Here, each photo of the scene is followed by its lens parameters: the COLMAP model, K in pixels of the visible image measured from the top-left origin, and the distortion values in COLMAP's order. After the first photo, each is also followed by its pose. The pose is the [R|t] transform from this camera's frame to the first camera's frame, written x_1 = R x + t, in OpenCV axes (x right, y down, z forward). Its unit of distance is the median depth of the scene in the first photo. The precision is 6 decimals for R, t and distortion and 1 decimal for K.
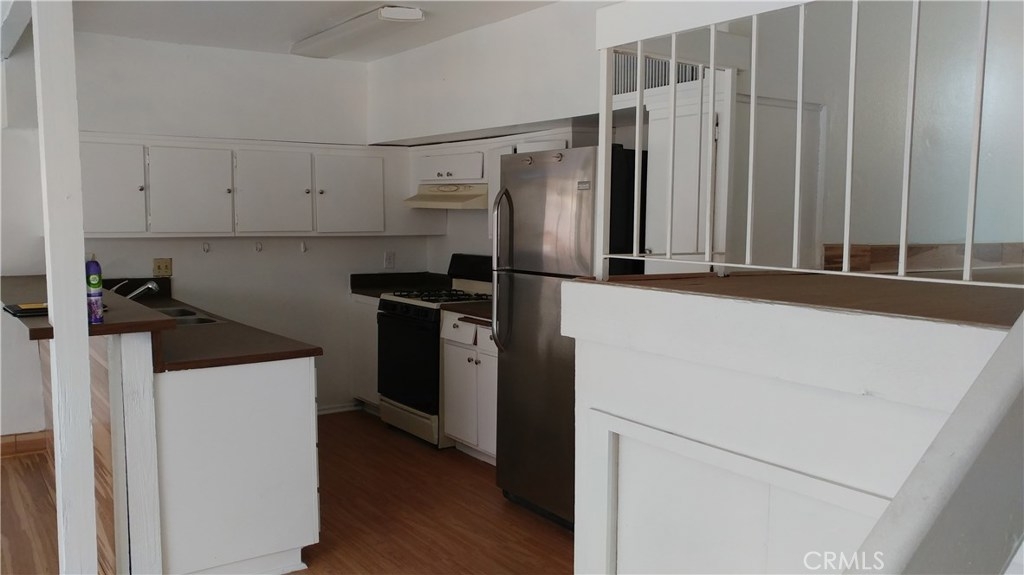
lens RADIAL K [[824.1, 0, 511.5], [0, 824.1, 299.9], [0, 0, 1]] dist [-0.003796, -0.007619]
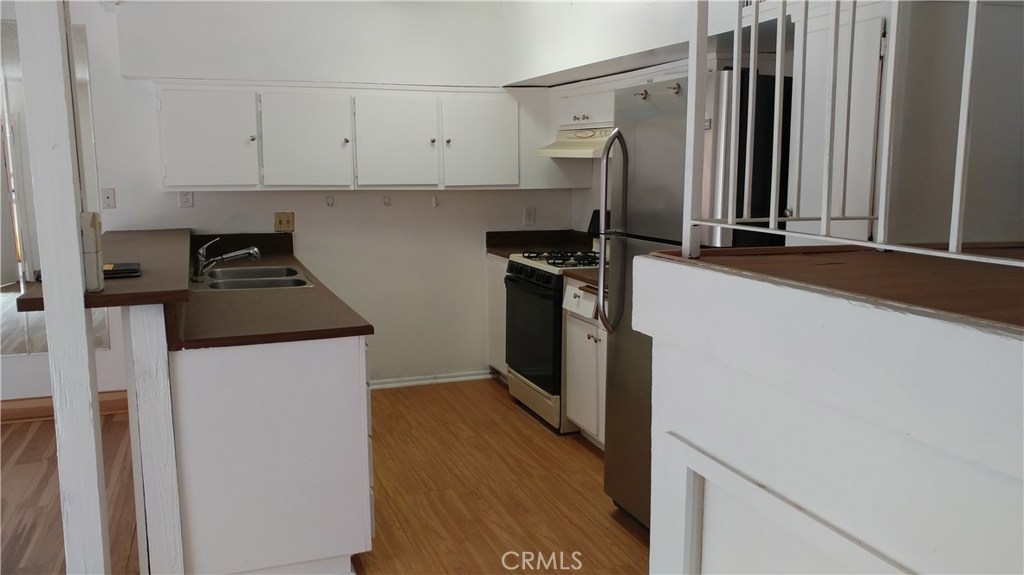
lens RADIAL K [[825.7, 0, 521.4], [0, 825.7, 293.8], [0, 0, 1]] dist [-0.000720, -0.002194]
pose [[0.969695, 0.032064, -0.242207, 0.085611], [-0.019262, 0.998298, 0.055039, -0.016674], [0.243559, -0.048706, 0.968662, 0.156649]]
